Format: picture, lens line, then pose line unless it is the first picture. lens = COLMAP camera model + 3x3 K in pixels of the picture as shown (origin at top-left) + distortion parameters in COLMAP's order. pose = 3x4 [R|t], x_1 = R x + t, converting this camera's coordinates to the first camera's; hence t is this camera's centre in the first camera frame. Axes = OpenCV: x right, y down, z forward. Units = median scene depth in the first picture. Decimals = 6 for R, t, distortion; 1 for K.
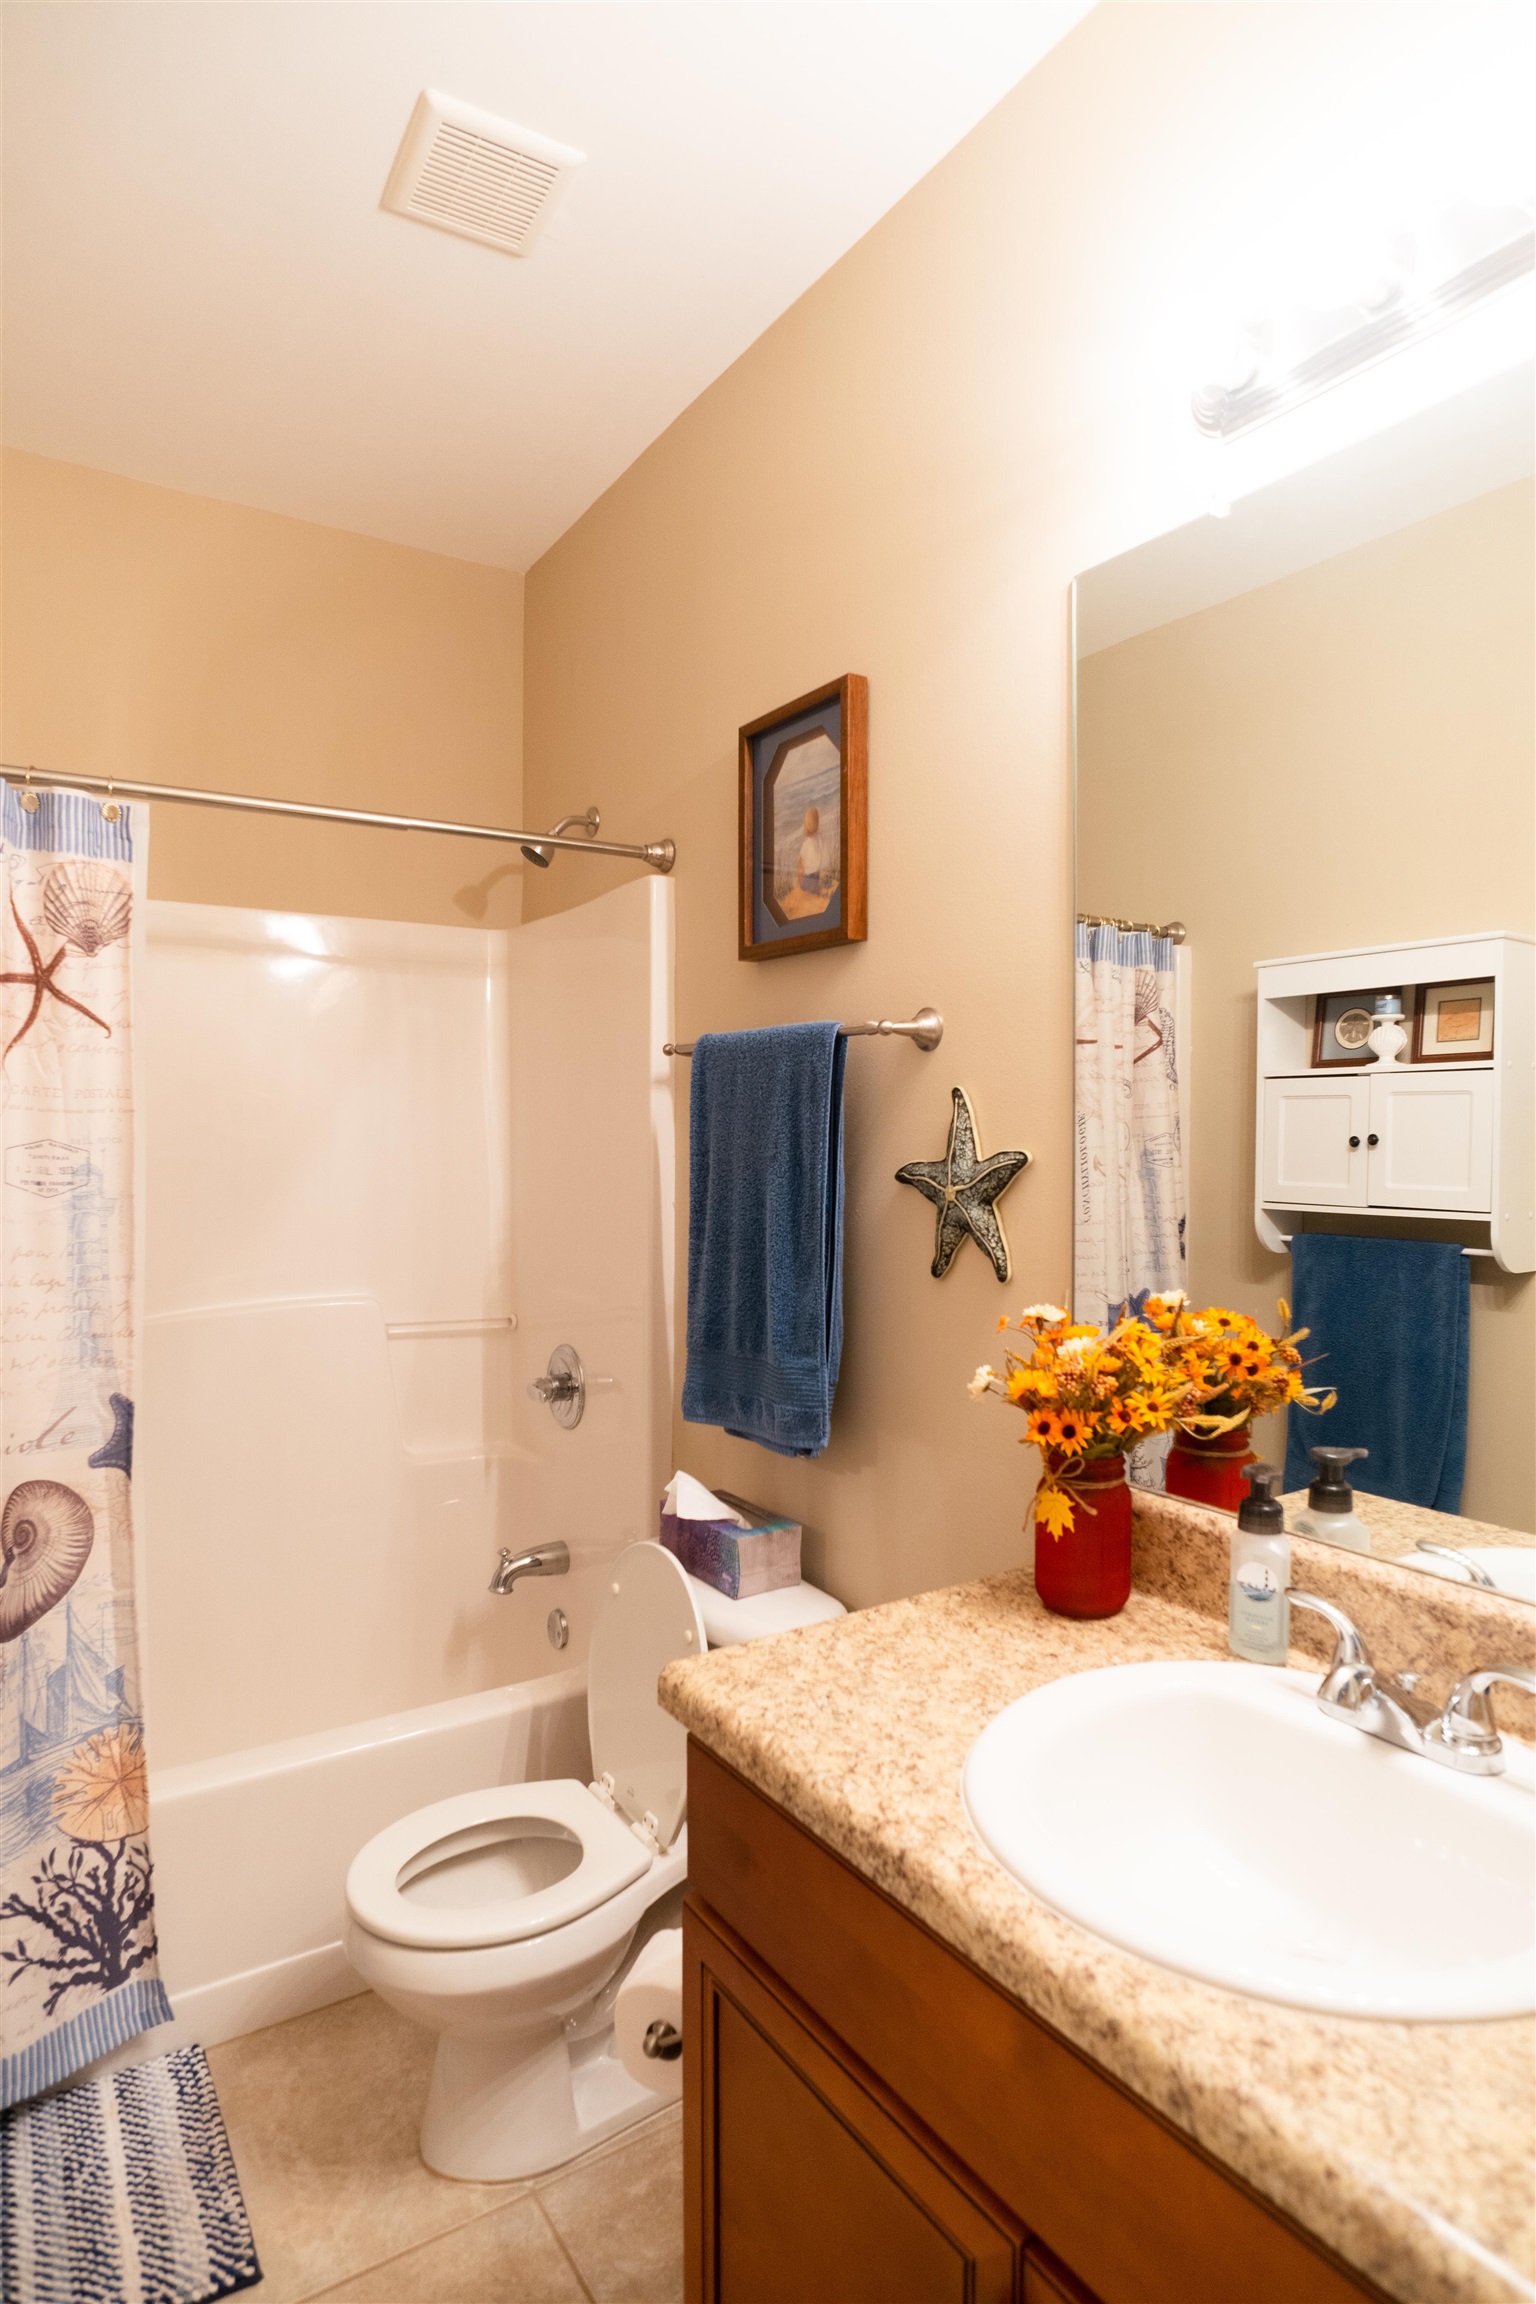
lens RADIAL K [[1213.5, 0, 768.0], [0, 1213.5, 1152.0], [0, 0, 1]] dist [-0.041062, 0.009990]
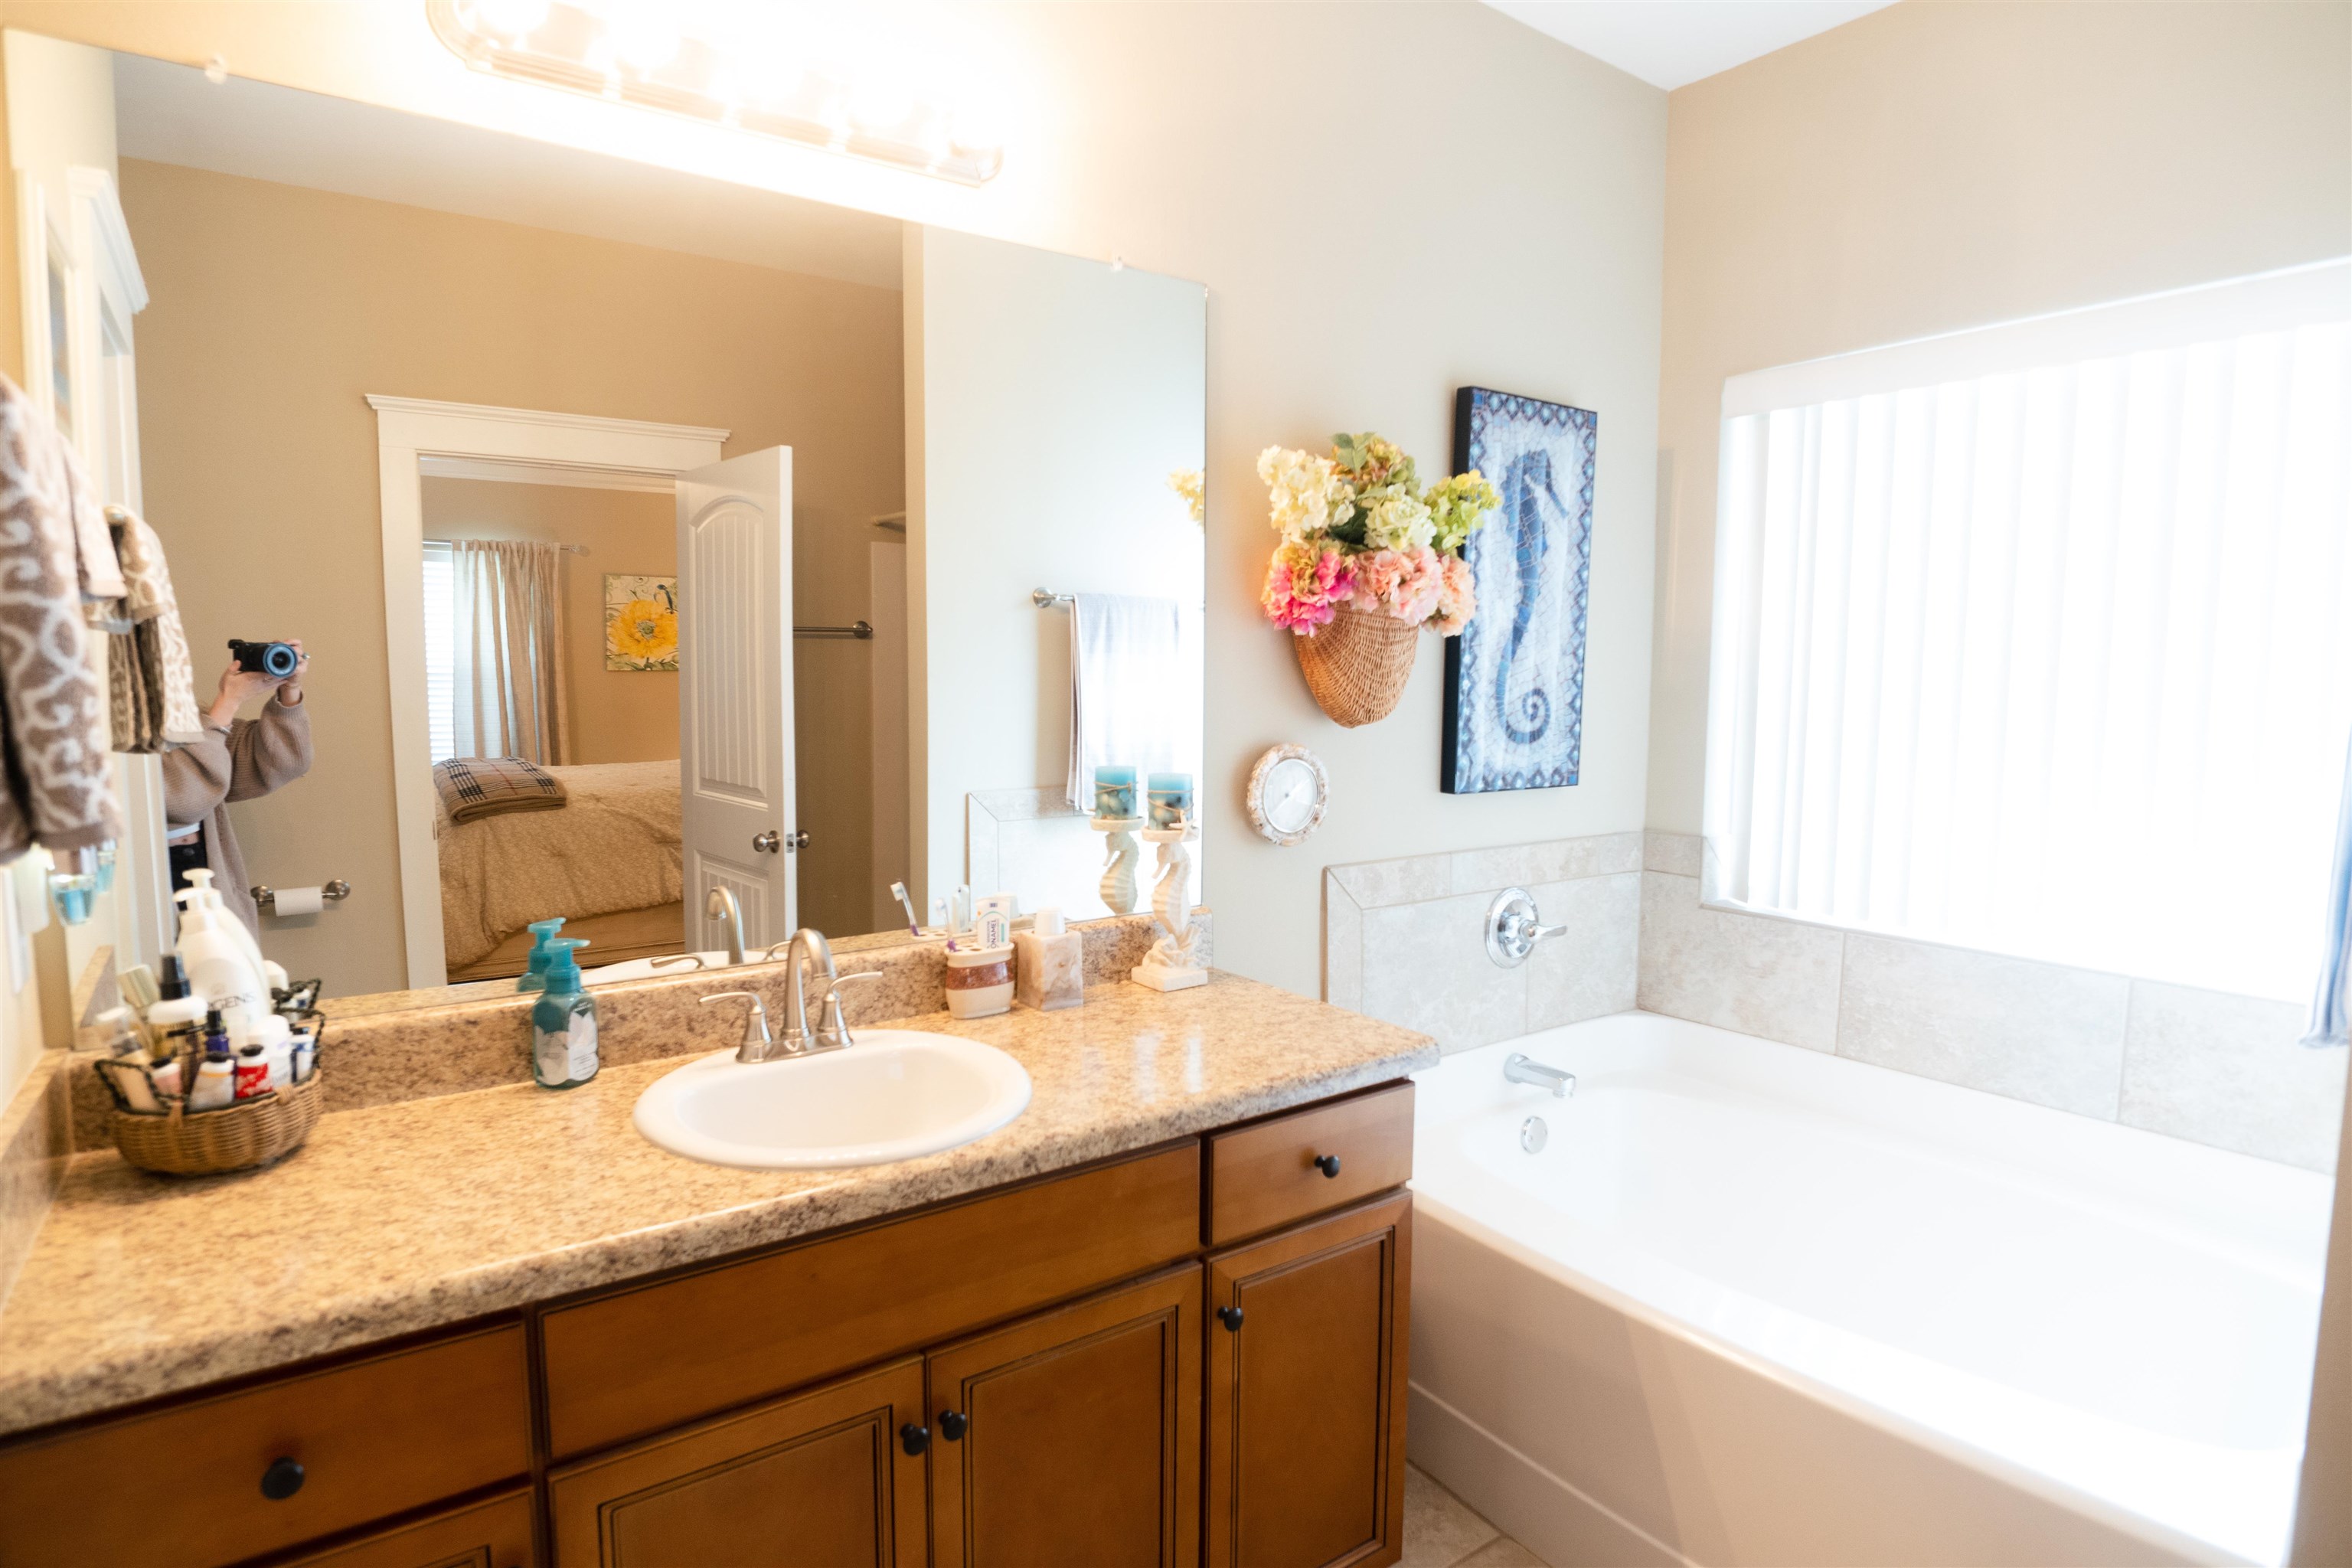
lens RADIAL K [[1238.8, 0, 1177.8], [0, 1238.8, 779.5], [0, 0, 1]] dist [-0.041062, 0.009990]
pose [[-0.033723, -0.085074, 0.995804, -0.643659], [0.015052, 0.996214, 0.085619, -0.004554], [-0.999318, 0.017876, -0.032315, 0.311833]]
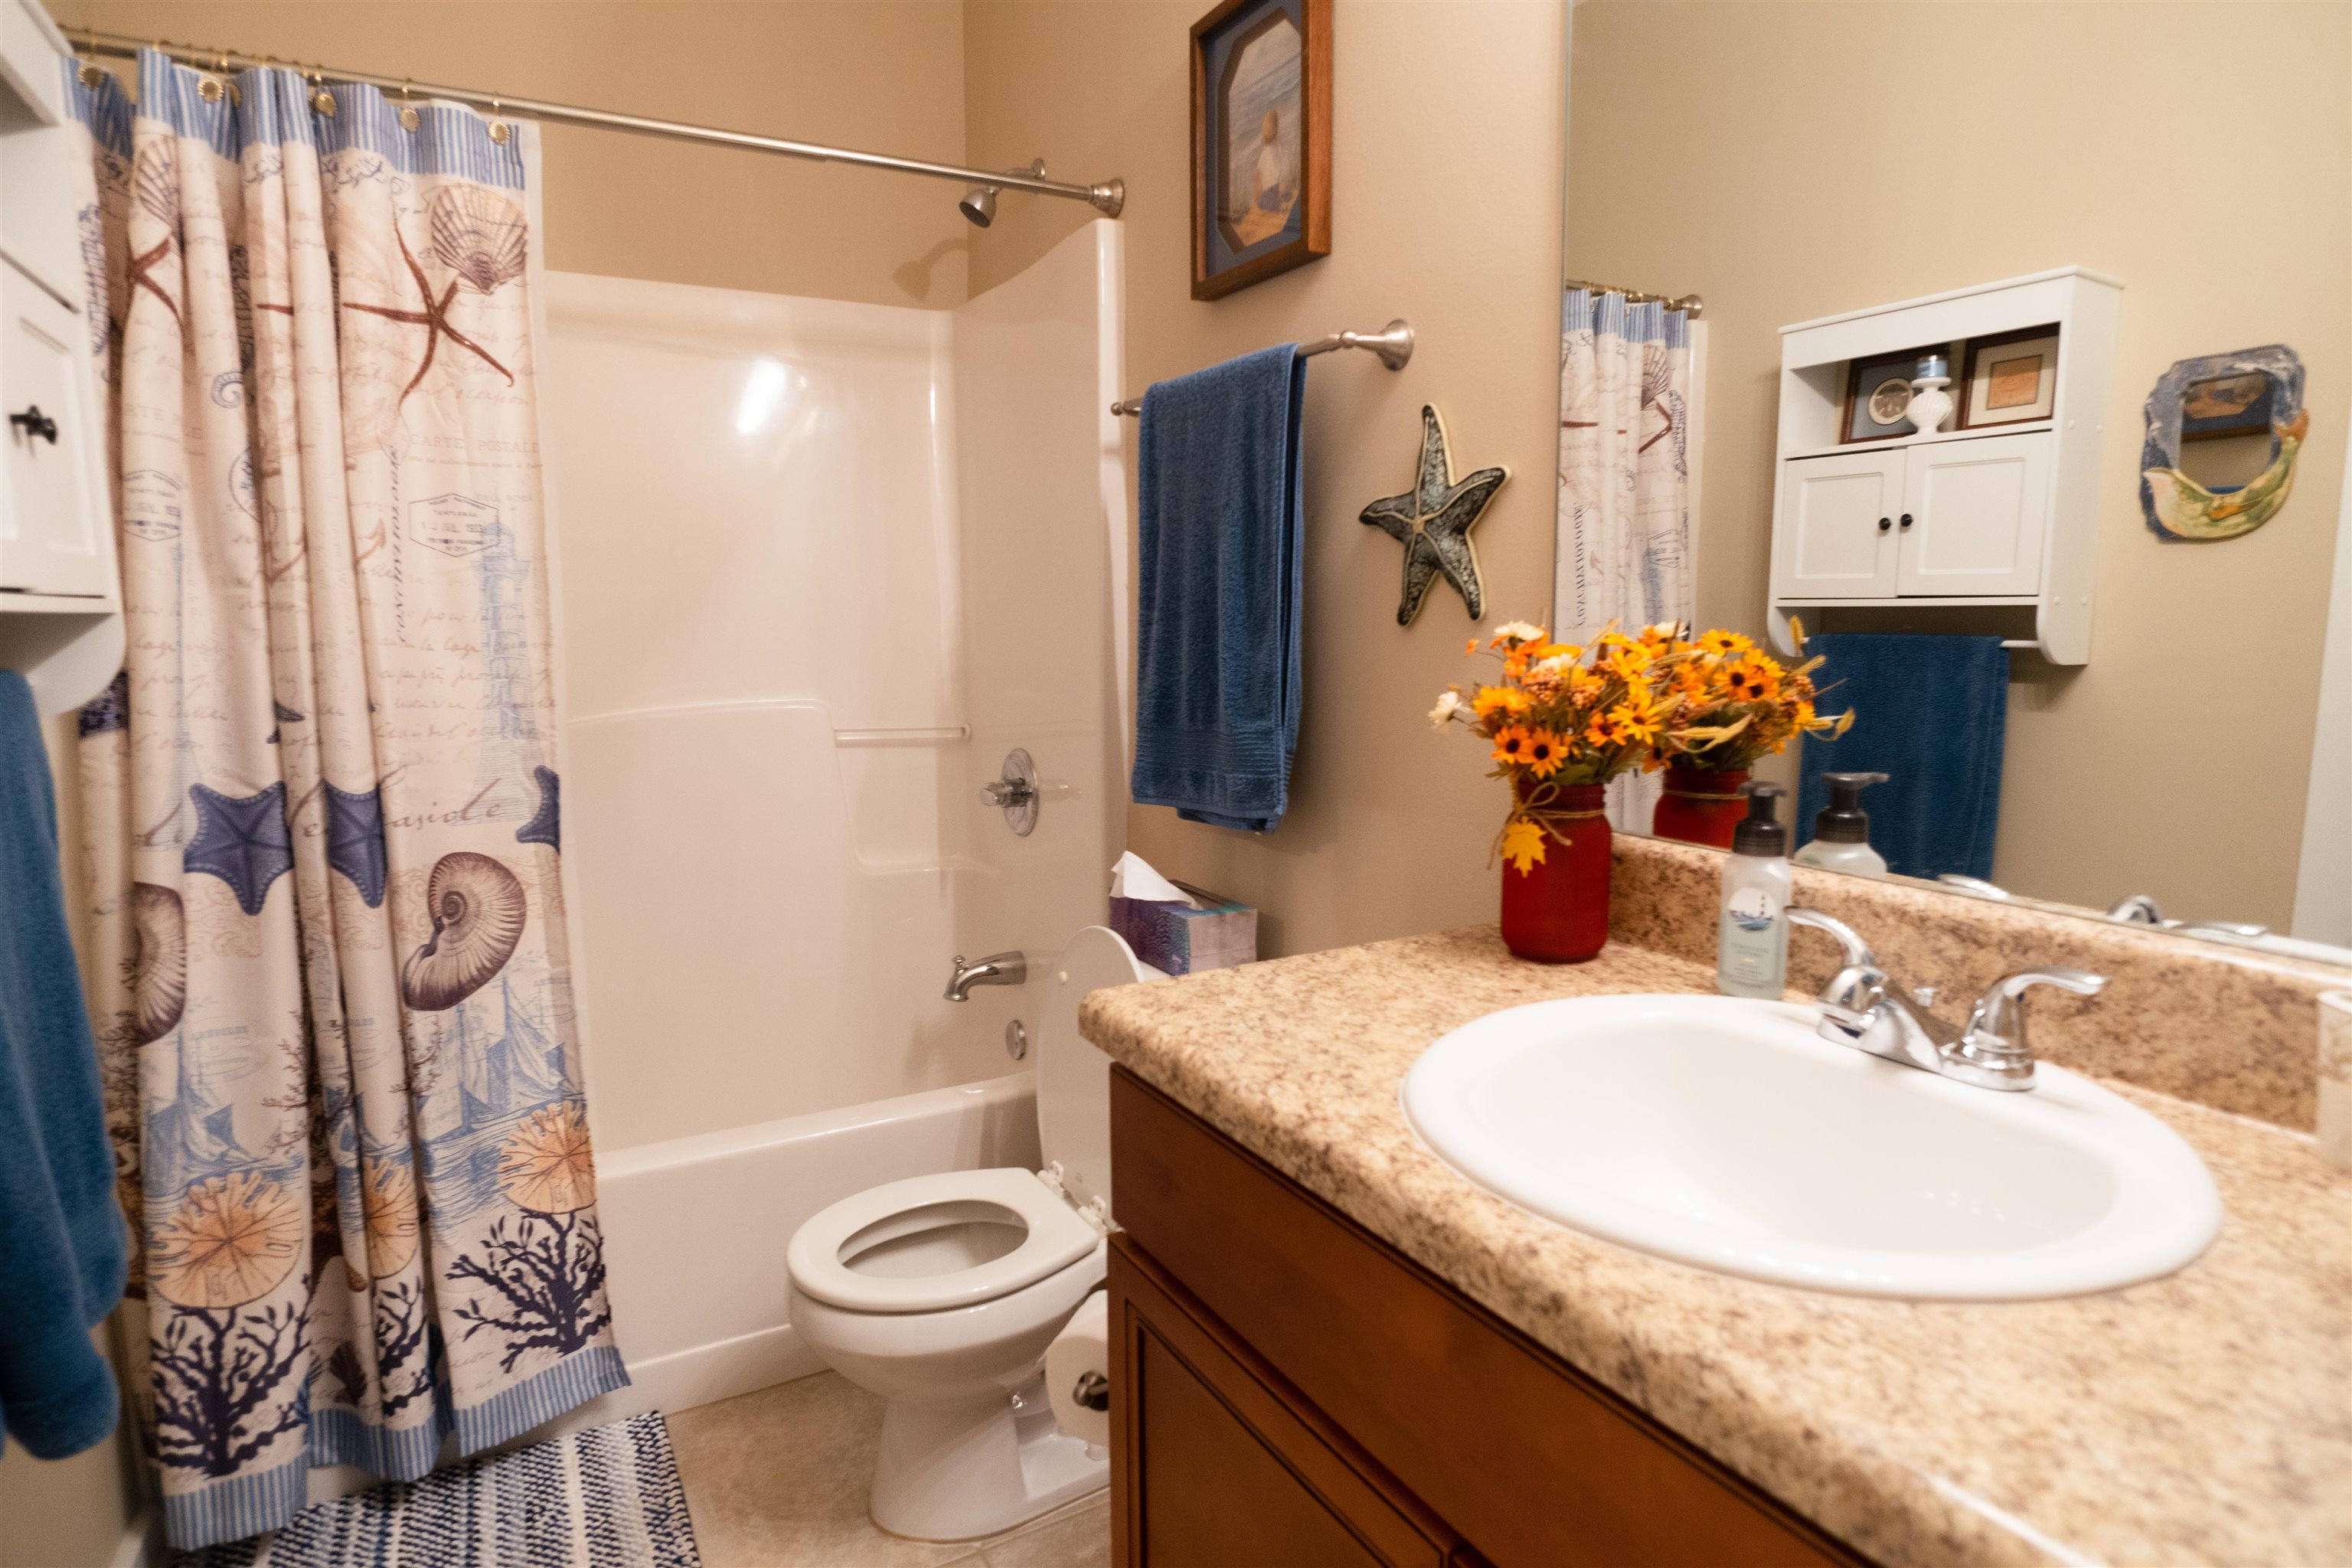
lens RADIAL K [[1238.8, 0, 1177.8], [0, 1238.8, 779.5], [0, 0, 1]] dist [-0.041062, 0.009990]
pose [[0.997927, 0.002366, -0.064311, 0.030256], [0.005149, 0.993185, 0.116437, 0.106143], [0.064148, -0.116527, 0.991114, 0.061146]]
